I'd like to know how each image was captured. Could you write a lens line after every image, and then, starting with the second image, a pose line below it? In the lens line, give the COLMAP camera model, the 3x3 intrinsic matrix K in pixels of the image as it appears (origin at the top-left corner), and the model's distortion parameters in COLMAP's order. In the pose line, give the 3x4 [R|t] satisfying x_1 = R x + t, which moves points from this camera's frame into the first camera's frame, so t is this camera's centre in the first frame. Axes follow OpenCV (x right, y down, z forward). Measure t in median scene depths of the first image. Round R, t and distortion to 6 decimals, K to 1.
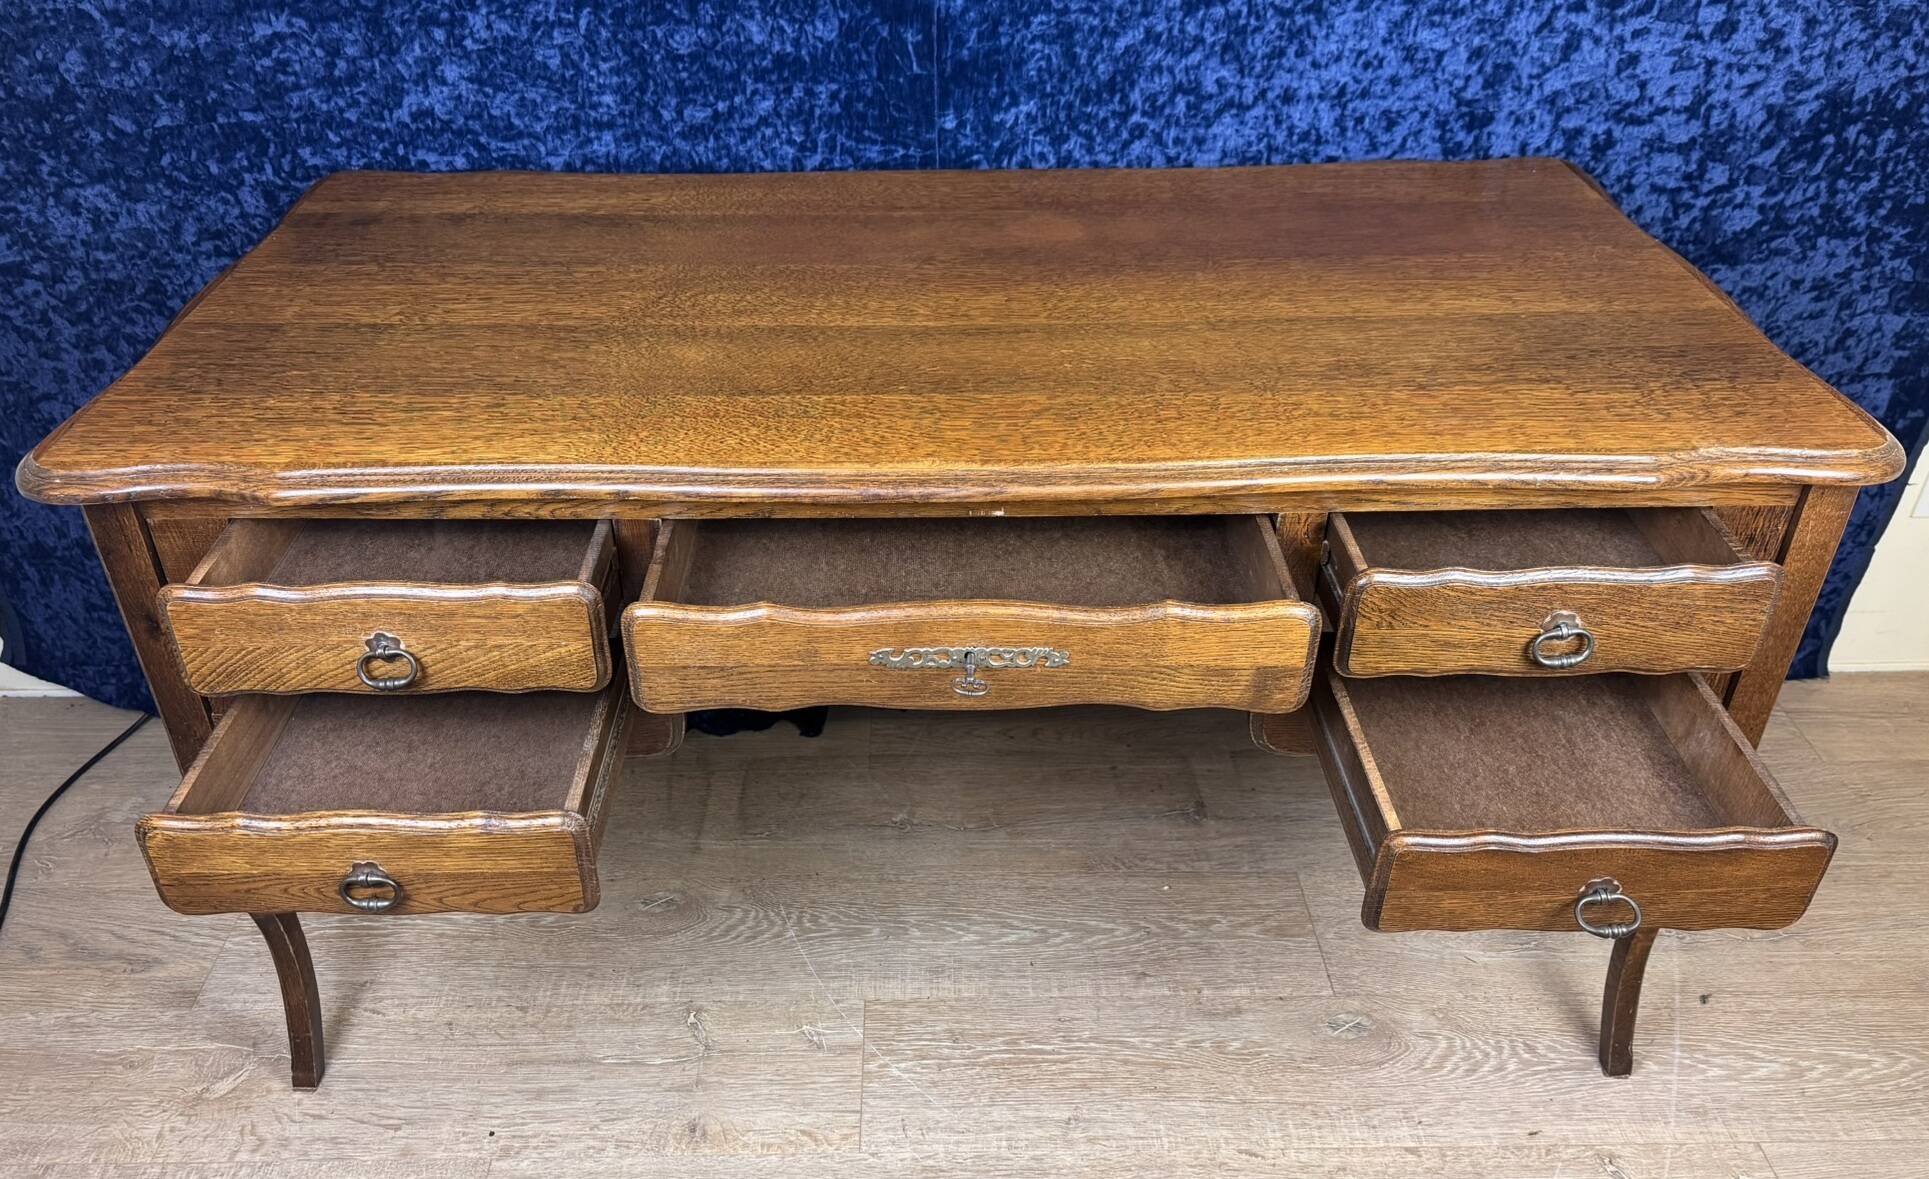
lens RADIAL K [[1450.0, 0, 938.4], [0, 1450.0, 573.1], [0, 0, 1]] dist [0.019414, -0.029712]
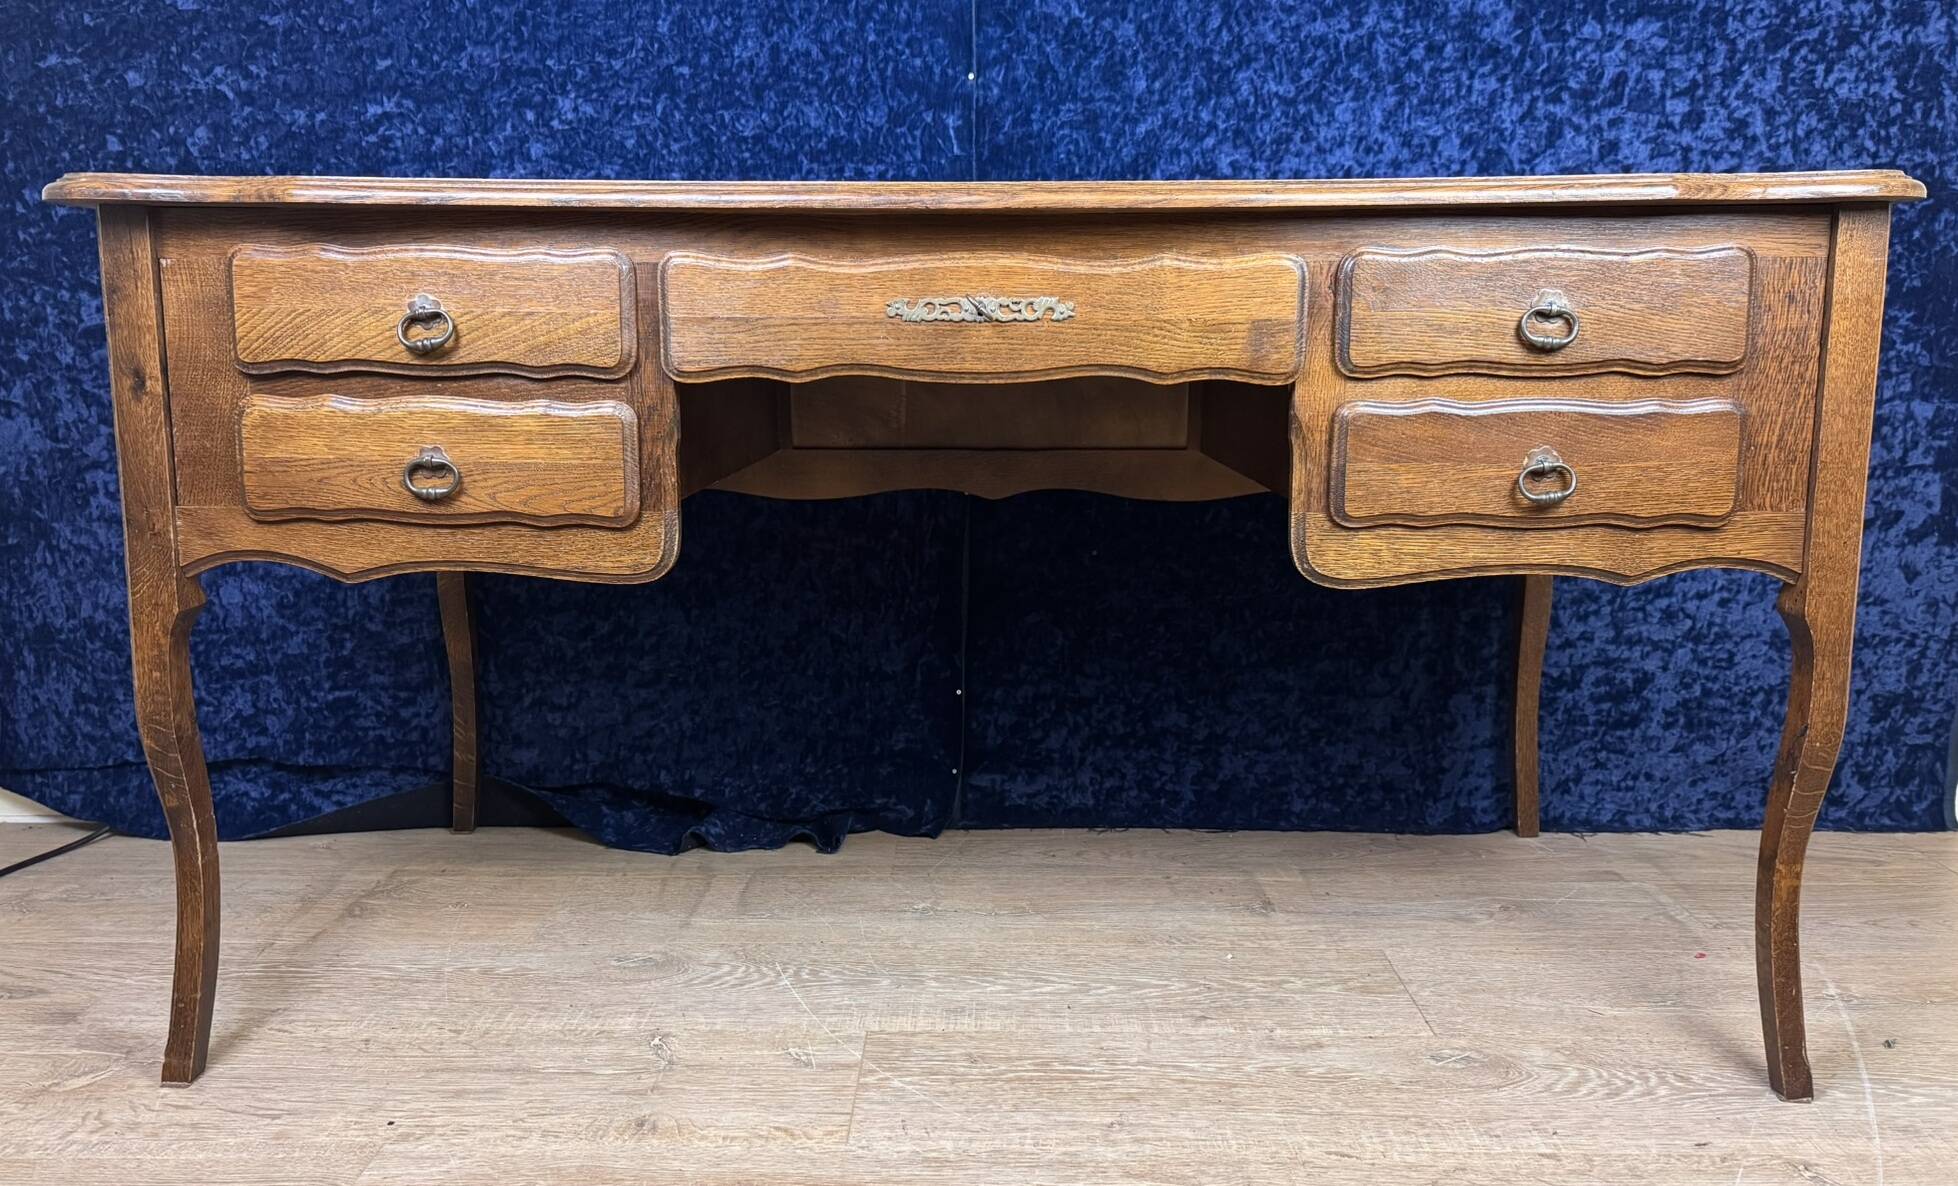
lens RADIAL K [[1443.6, 0, 983.5], [0, 1443.6, 556.0], [0, 0, 1]] dist [0.022463, -0.034736]
pose [[0.999735, 0.009075, -0.021137, 0.031162], [-0.017103, 0.907732, -0.419202, 0.393491], [0.015382, 0.419452, 0.907647, 0.135803]]
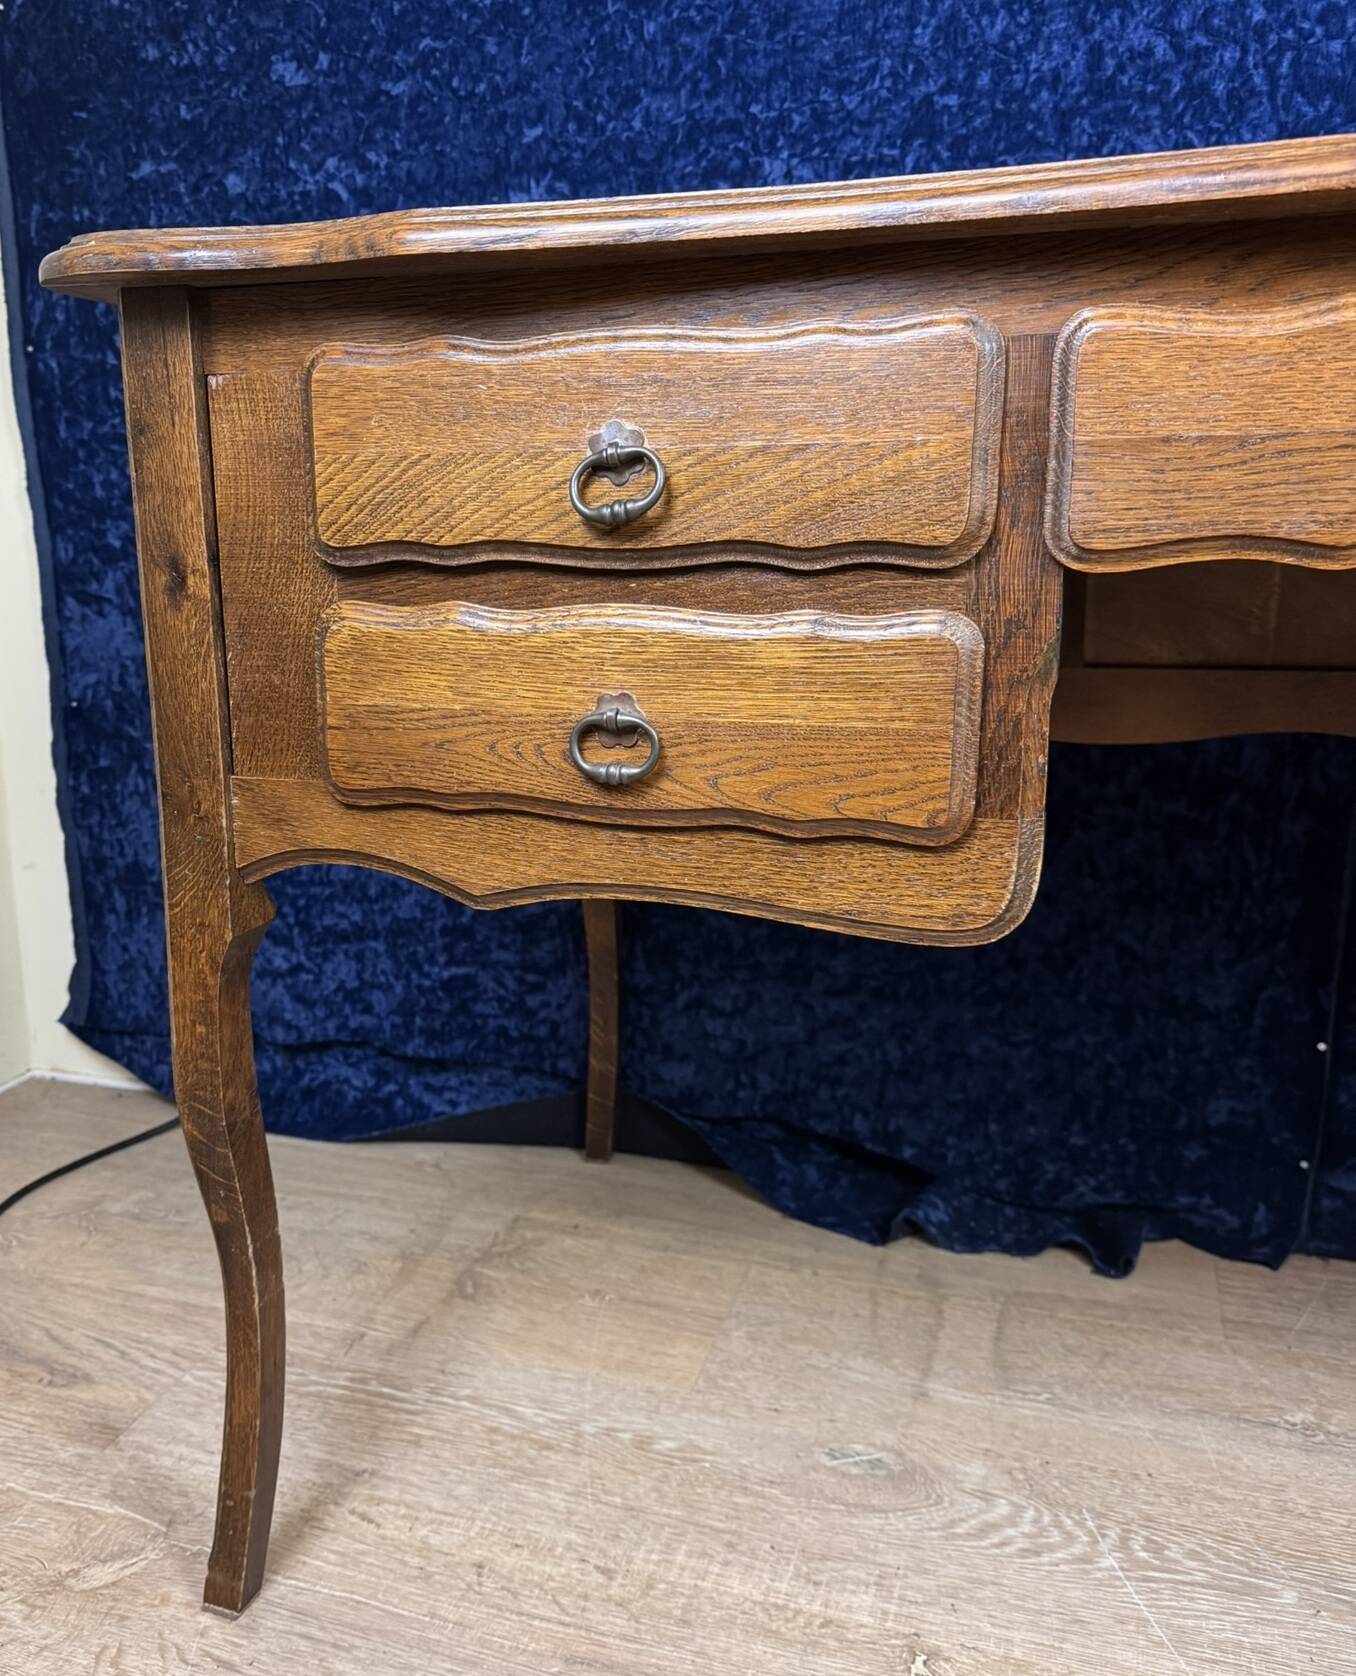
lens RADIAL K [[1452.2, 0, 598.6], [0, 1452.2, 821.8], [0, 0, 1]] dist [0.072224, -0.124207]
pose [[0.941448, 0.059389, -0.331888, -0.121768], [-0.177503, 0.924206, -0.338134, 0.224906], [0.286651, 0.377247, 0.880634, 0.405599]]
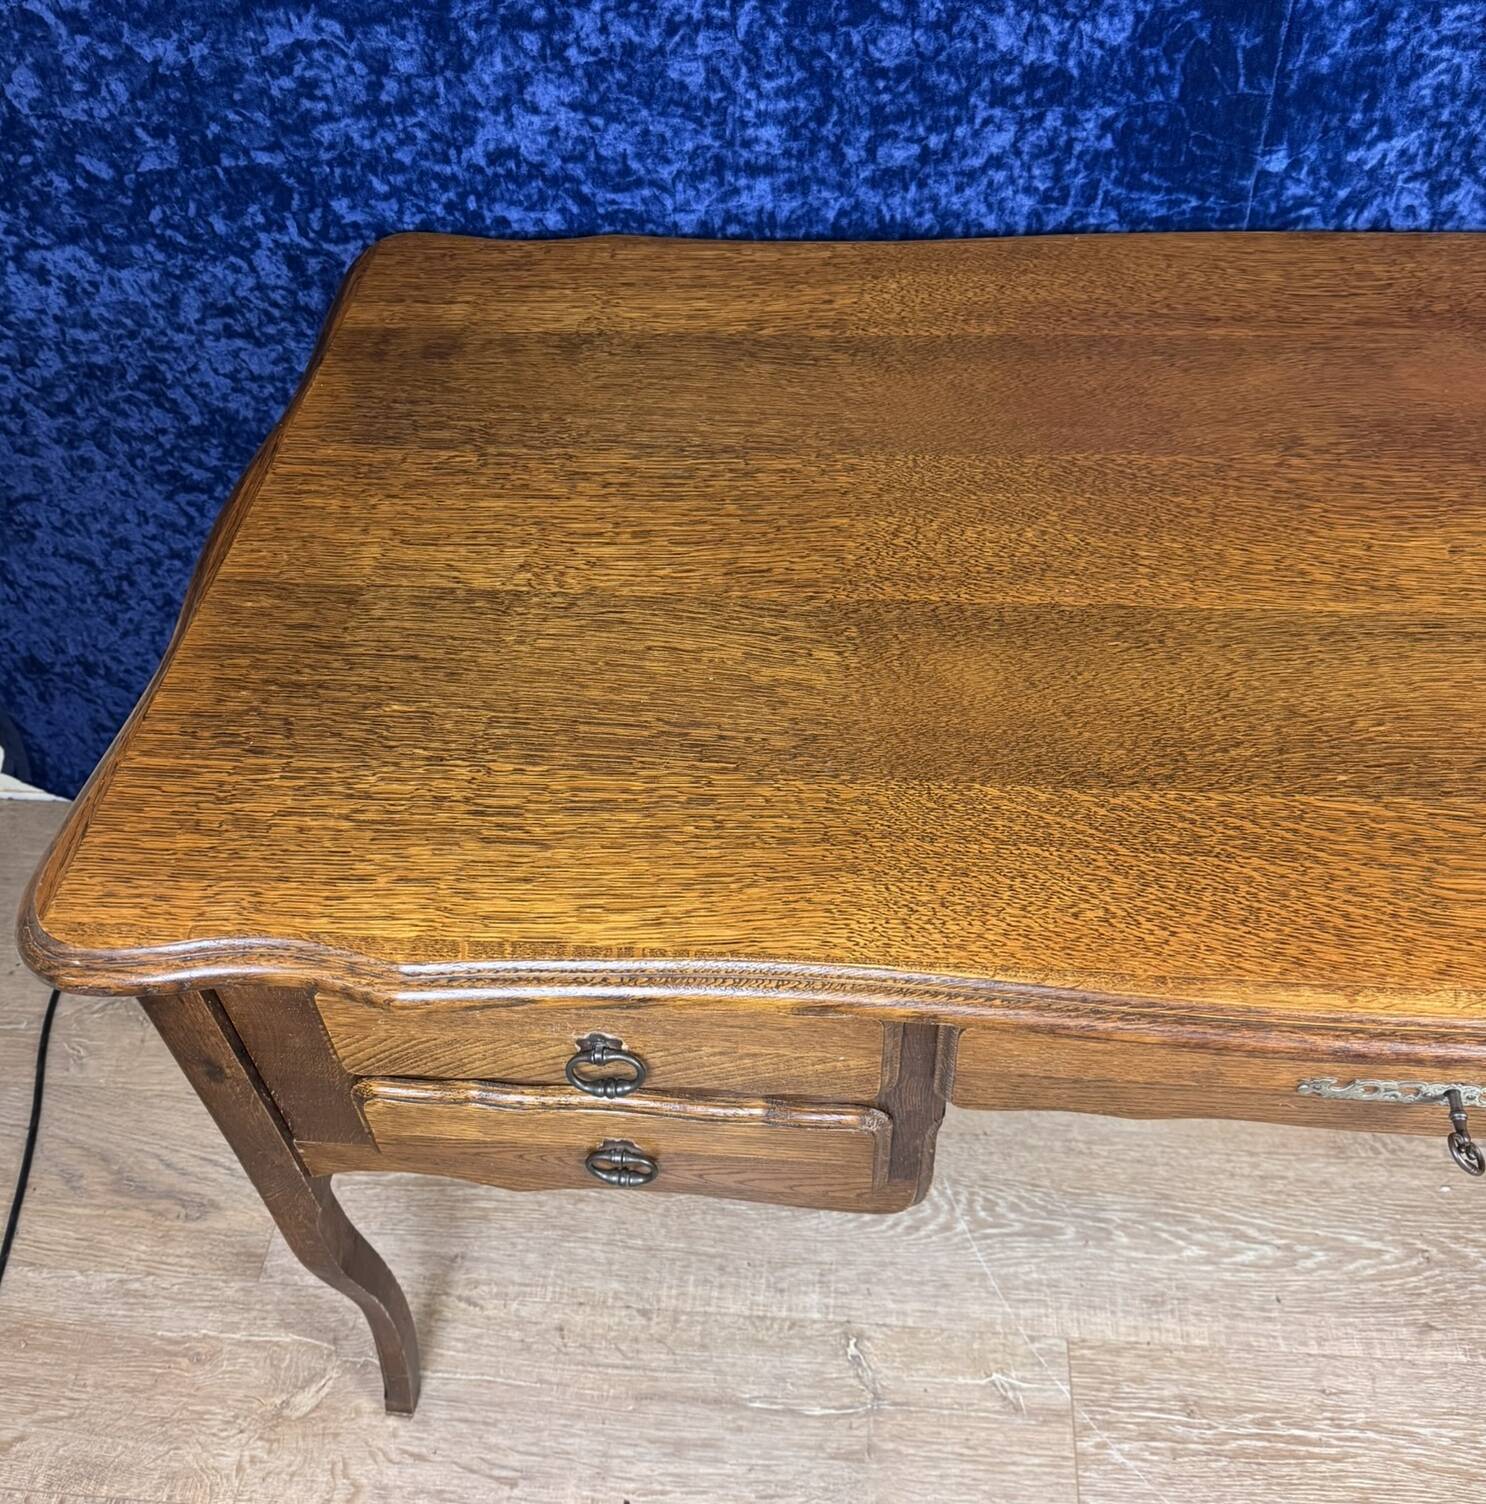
lens RADIAL K [[1474.3, 0, 730.1], [0, 1474.3, 712.5], [0, 0, 1]] dist [0.004423, 0.000000]
pose [[0.993769, 0.041803, -0.103324, -0.165151], [-0.017222, 0.973460, 0.228209, -0.222474], [0.110122, -0.225008, 0.968114, 0.271528]]
